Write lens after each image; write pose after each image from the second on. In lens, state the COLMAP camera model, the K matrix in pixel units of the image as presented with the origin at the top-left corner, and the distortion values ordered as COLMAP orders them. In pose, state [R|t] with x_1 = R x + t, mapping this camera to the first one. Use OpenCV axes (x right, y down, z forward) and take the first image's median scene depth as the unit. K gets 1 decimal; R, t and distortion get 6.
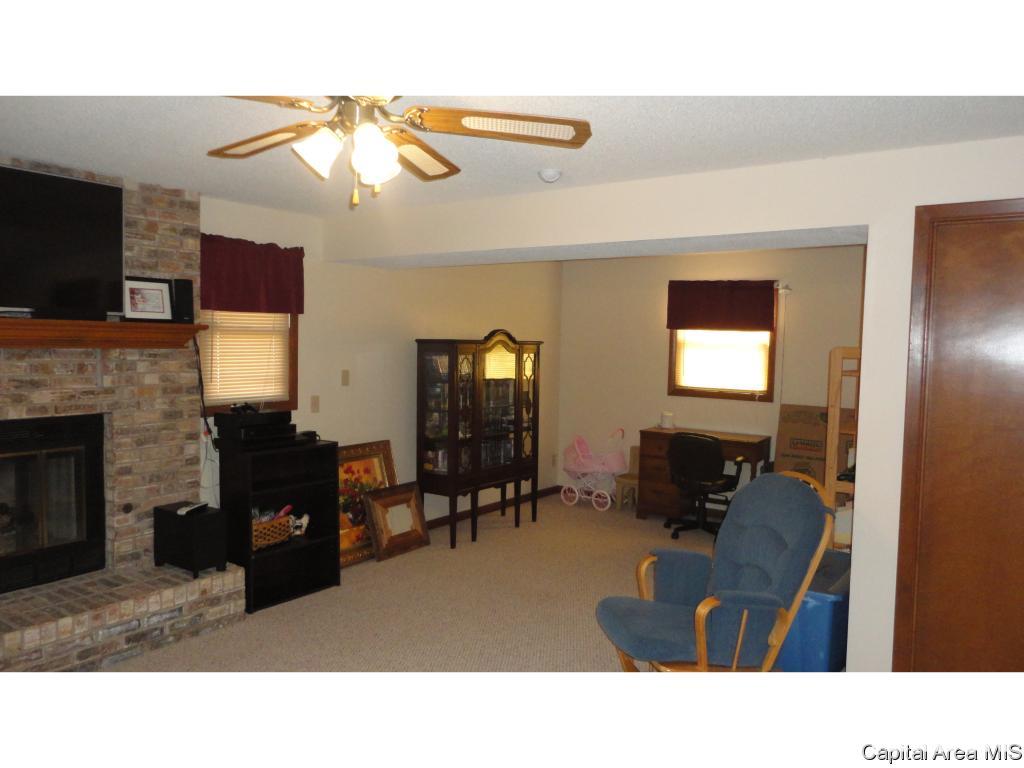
lens RADIAL K [[741.1, 0, 508.4], [0, 741.1, 378.6], [0, 0, 1]] dist [-0.009904, 0.009359]
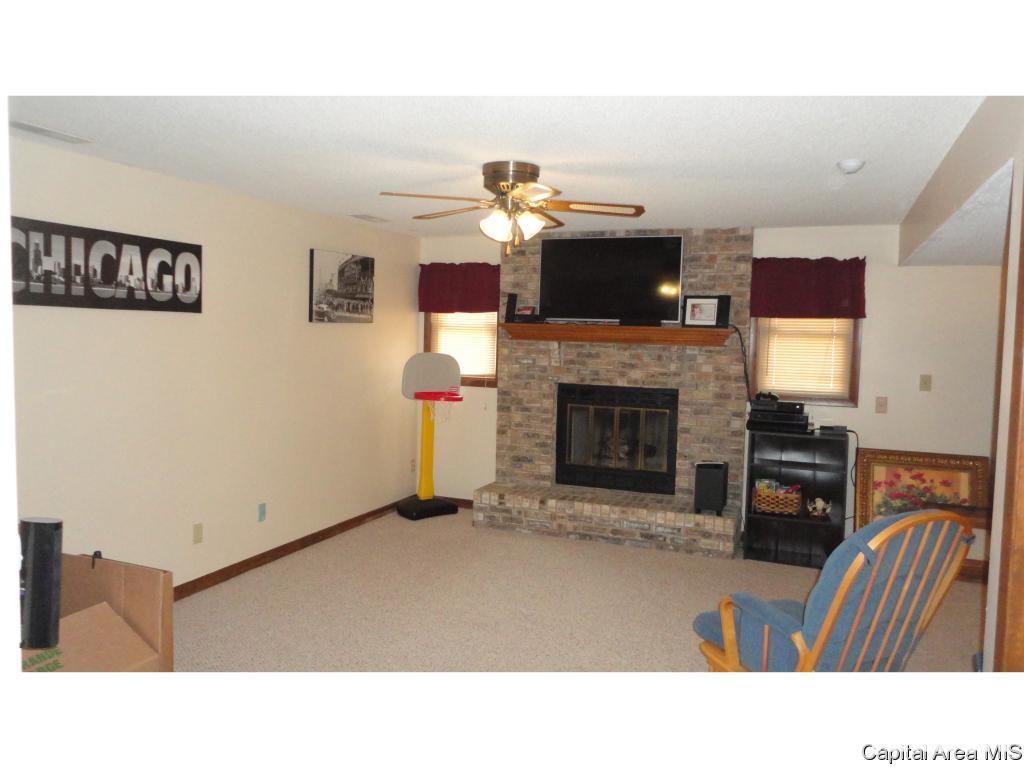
lens RADIAL K [[741.1, 0, 508.4], [0, 741.1, 378.6], [0, 0, 1]] dist [-0.009904, 0.009359]
pose [[0.236320, 0.052948, -0.970232, 0.784308], [-0.069934, 0.996852, 0.037367, -0.006015], [0.969155, 0.059022, 0.239279, 0.306699]]
